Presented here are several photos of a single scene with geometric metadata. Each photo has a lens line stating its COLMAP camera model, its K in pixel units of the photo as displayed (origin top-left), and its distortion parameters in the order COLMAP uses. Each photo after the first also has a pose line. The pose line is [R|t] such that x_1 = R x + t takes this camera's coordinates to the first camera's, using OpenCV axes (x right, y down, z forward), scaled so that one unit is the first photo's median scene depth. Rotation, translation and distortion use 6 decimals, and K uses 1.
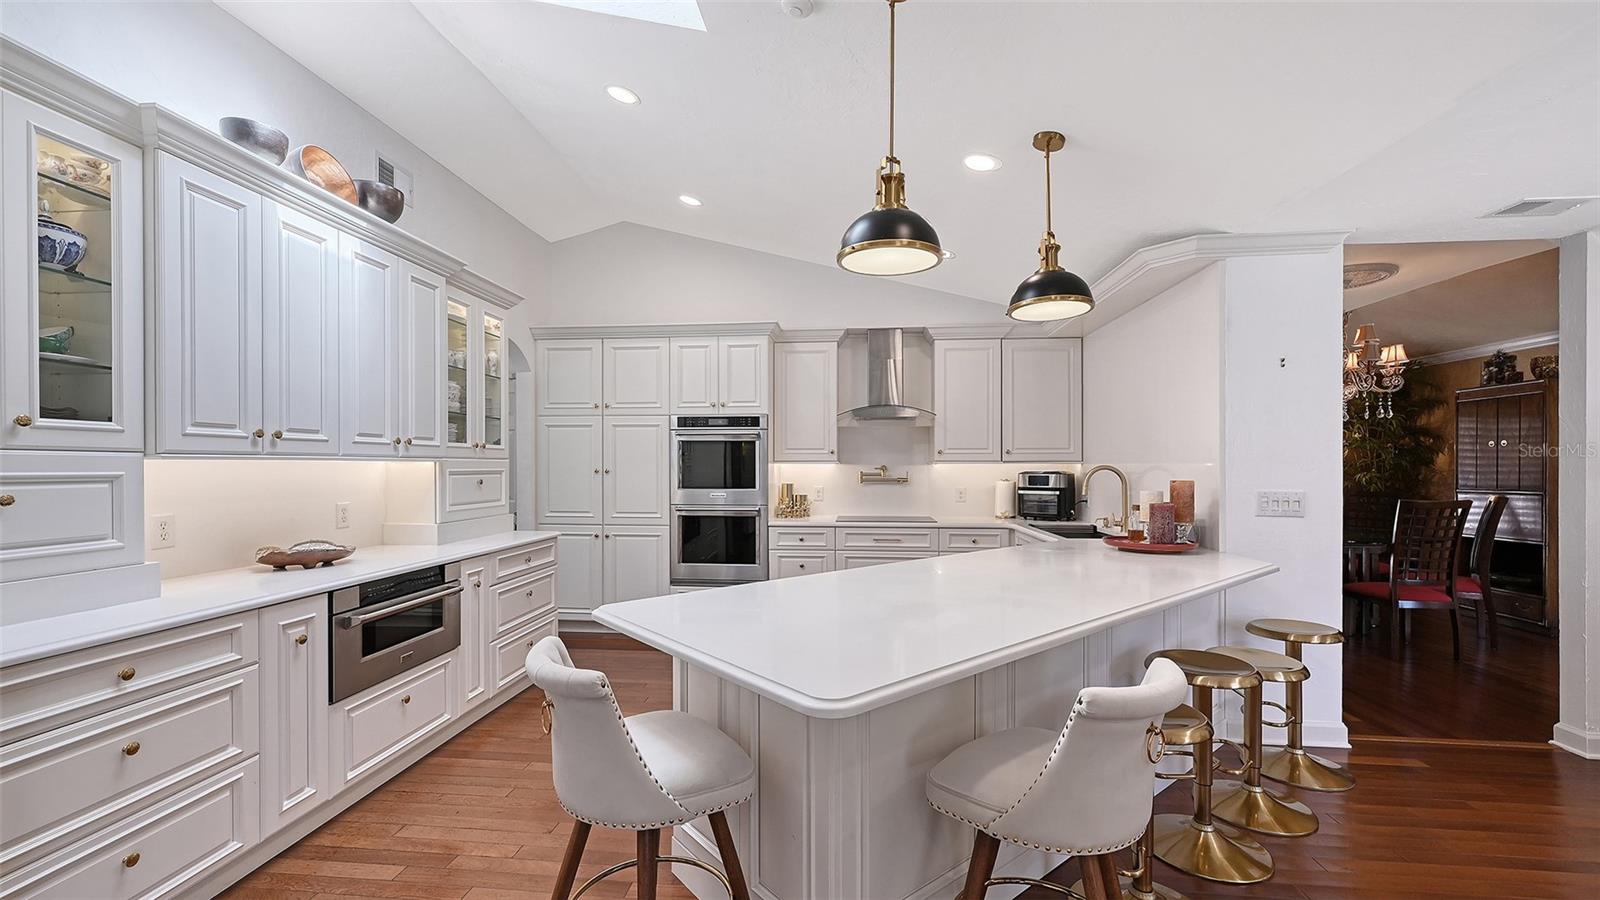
lens RADIAL K [[651.8, 0, 785.7], [0, 651.8, 460.1], [0, 0, 1]] dist [-0.000485, 0.000485]
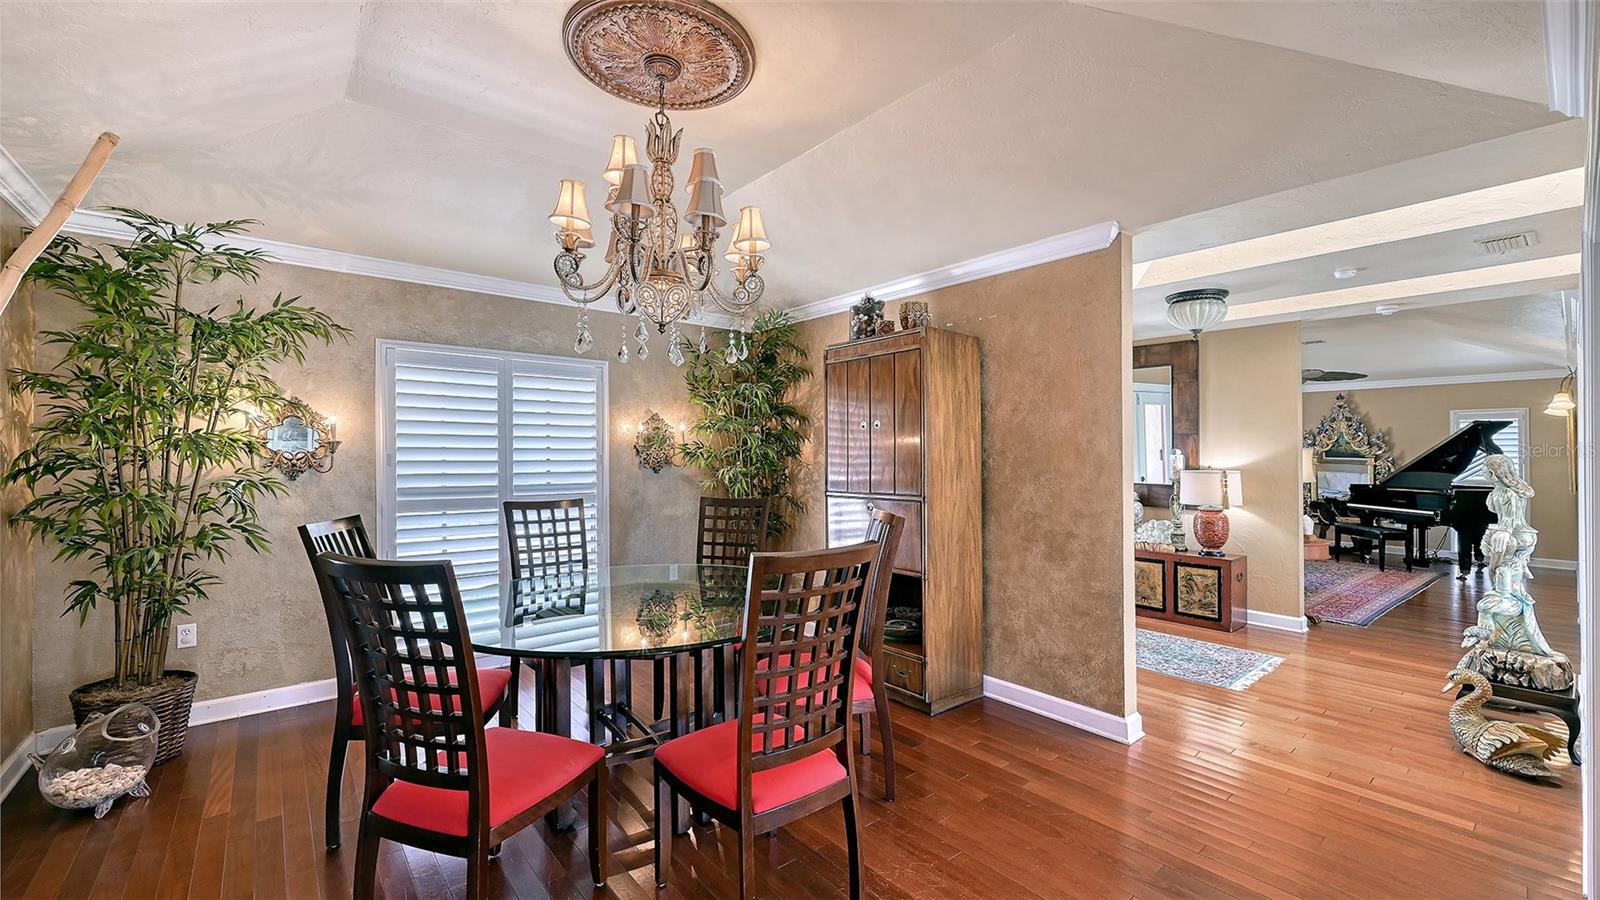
lens RADIAL K [[651.8, 0, 800.9], [0, 651.8, 448.3], [0, 0, 1]] dist [-0.000485, 0.000485]
pose [[0.698812, -0.001173, 0.715304, 0.468915], [0.001959, 0.999998, -0.000274, -0.000275], [-0.715302, 0.001593, 0.698813, 0.485361]]
